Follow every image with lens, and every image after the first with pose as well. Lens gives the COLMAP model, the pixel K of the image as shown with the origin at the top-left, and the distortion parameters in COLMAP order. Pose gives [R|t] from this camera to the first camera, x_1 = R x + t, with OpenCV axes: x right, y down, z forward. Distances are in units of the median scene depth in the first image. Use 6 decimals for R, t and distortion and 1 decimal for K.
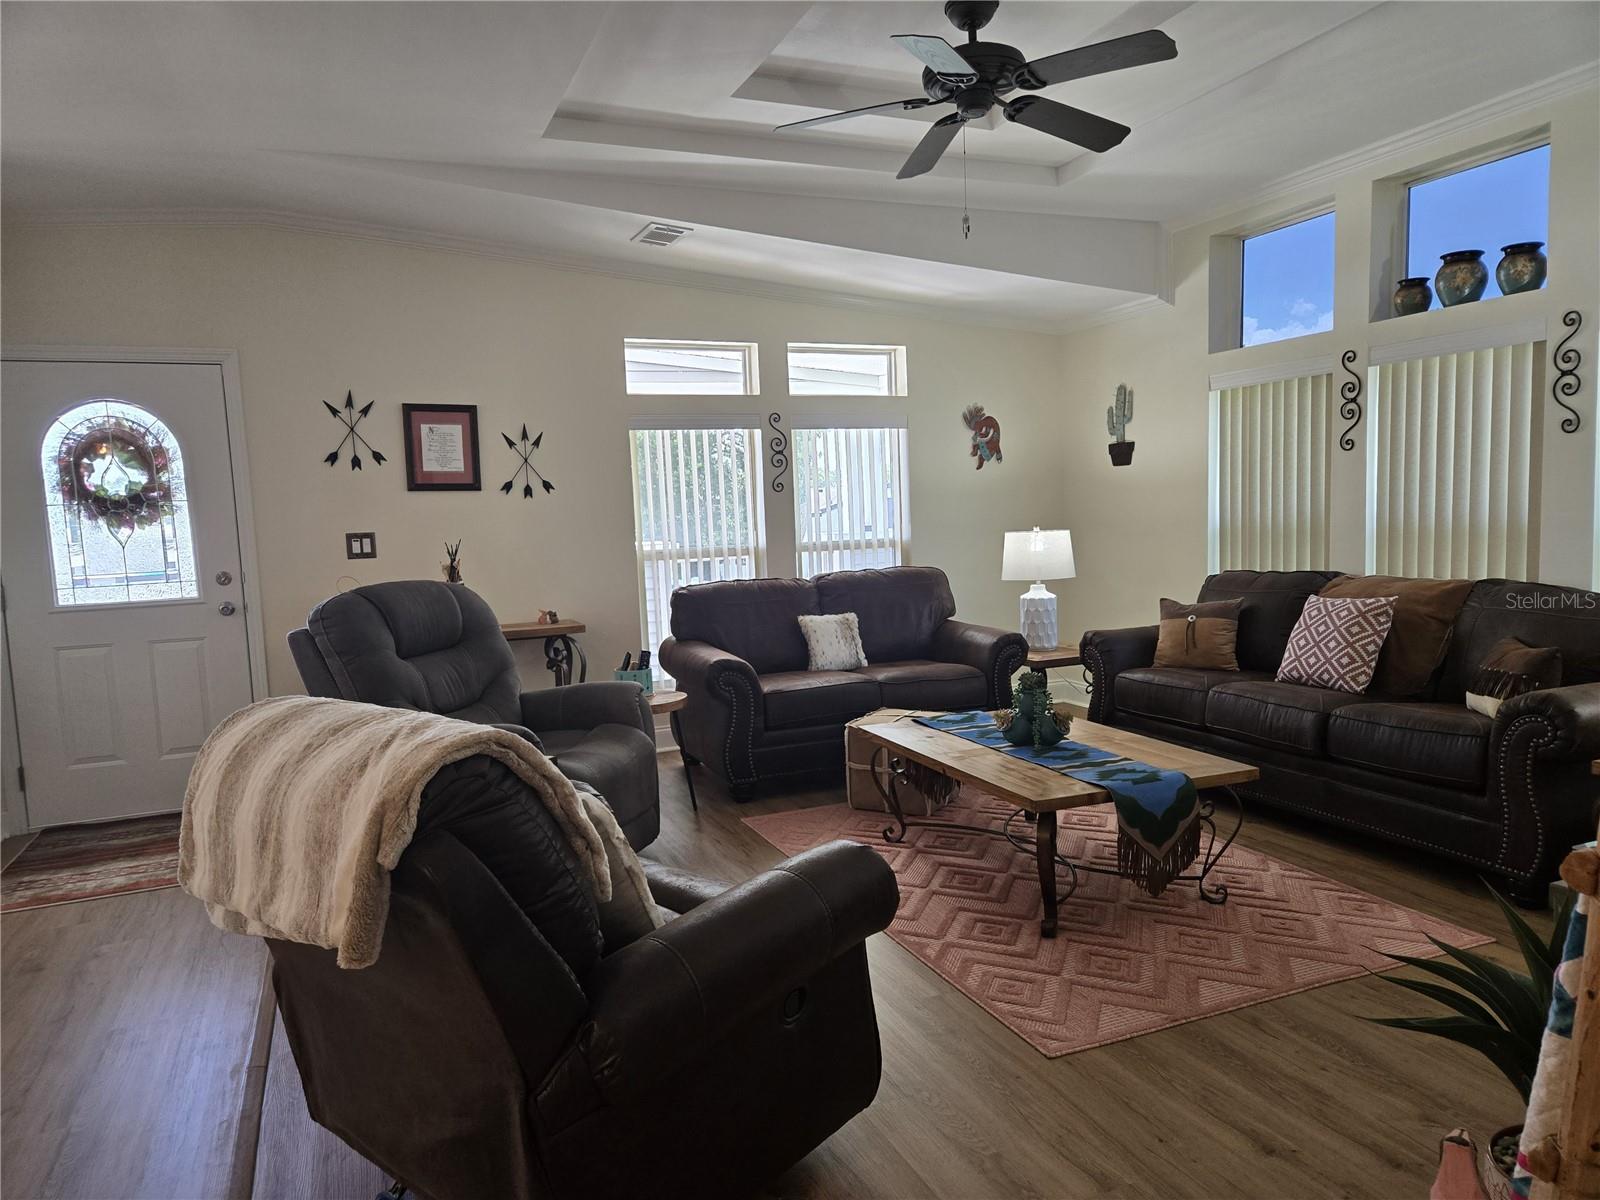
lens RADIAL K [[1076.1, 0, 802.9], [0, 1076.1, 614.9], [0, 0, 1]] dist [0.075413, -0.065369]
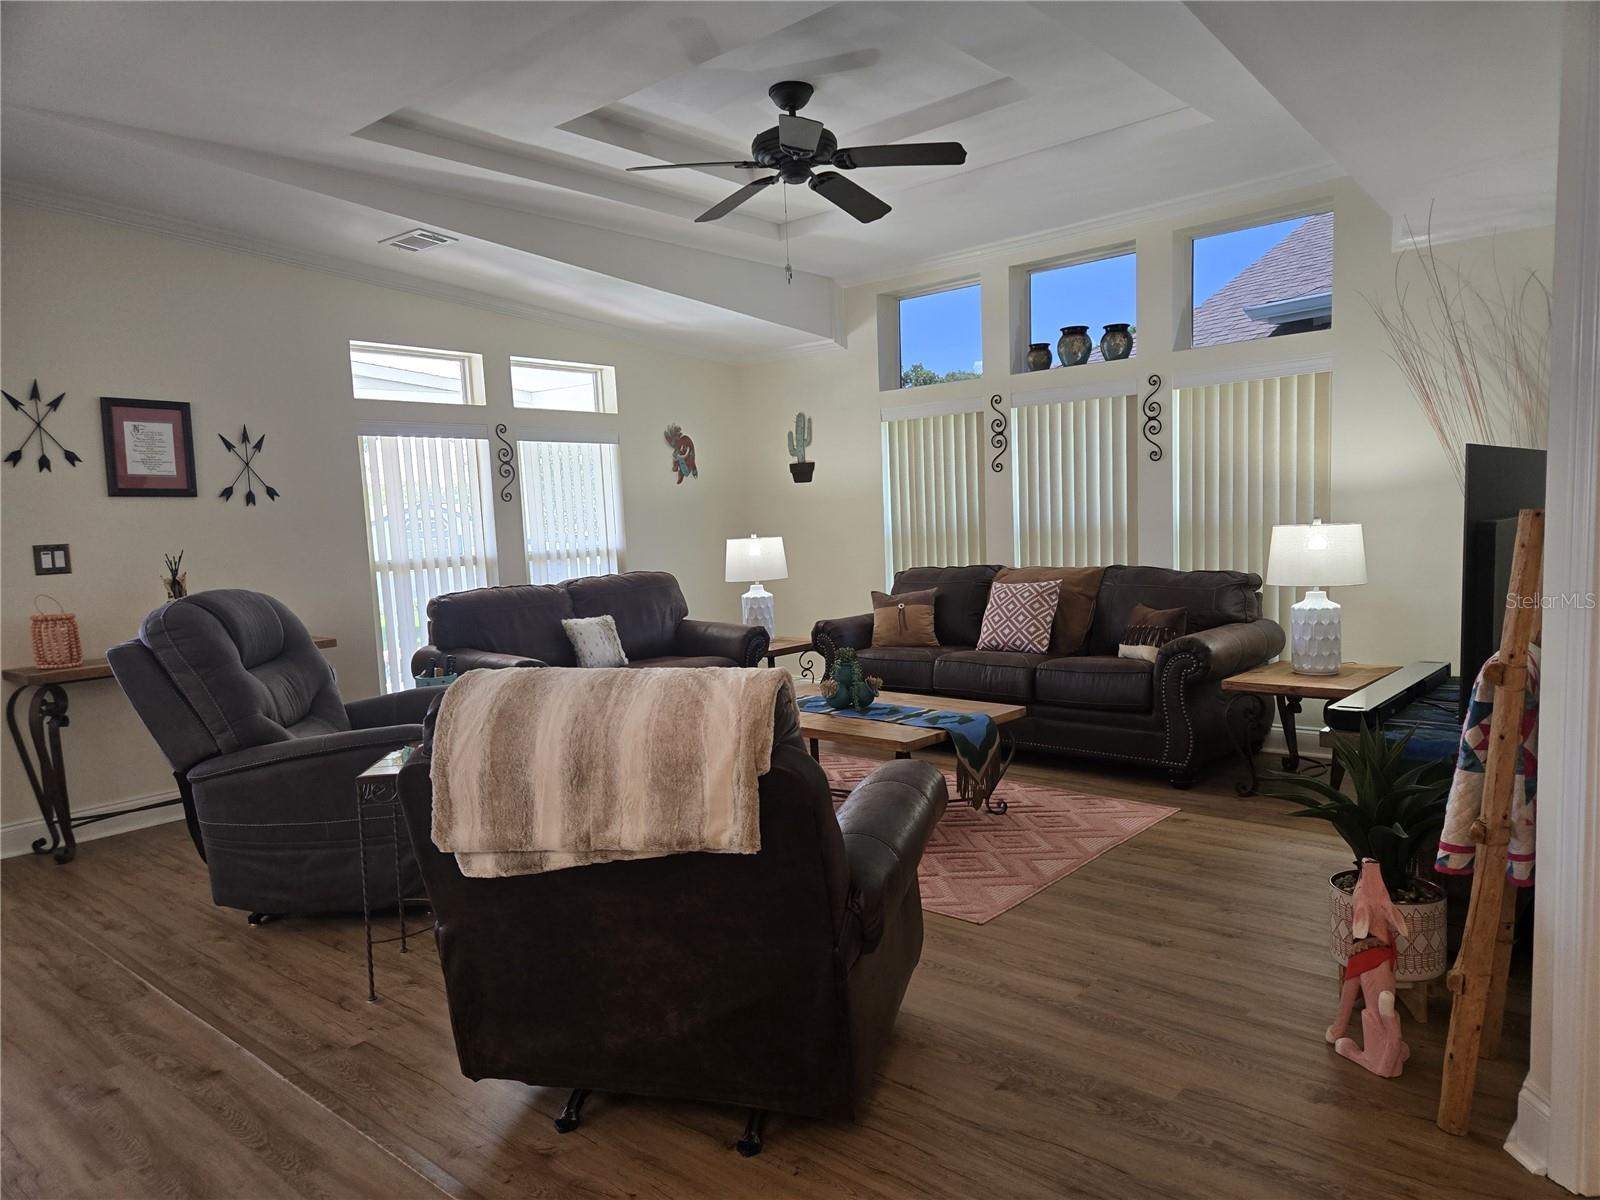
lens RADIAL K [[1068.9, 0, 816.1], [0, 1068.9, 618.2], [0, 0, 1]] dist [0.077991, -0.068034]
pose [[0.897317, -0.042529, 0.439332, -0.247329], [0.050048, 0.998731, -0.005540, 0.018002], [-0.438539, 0.026959, 0.898308, -0.041284]]
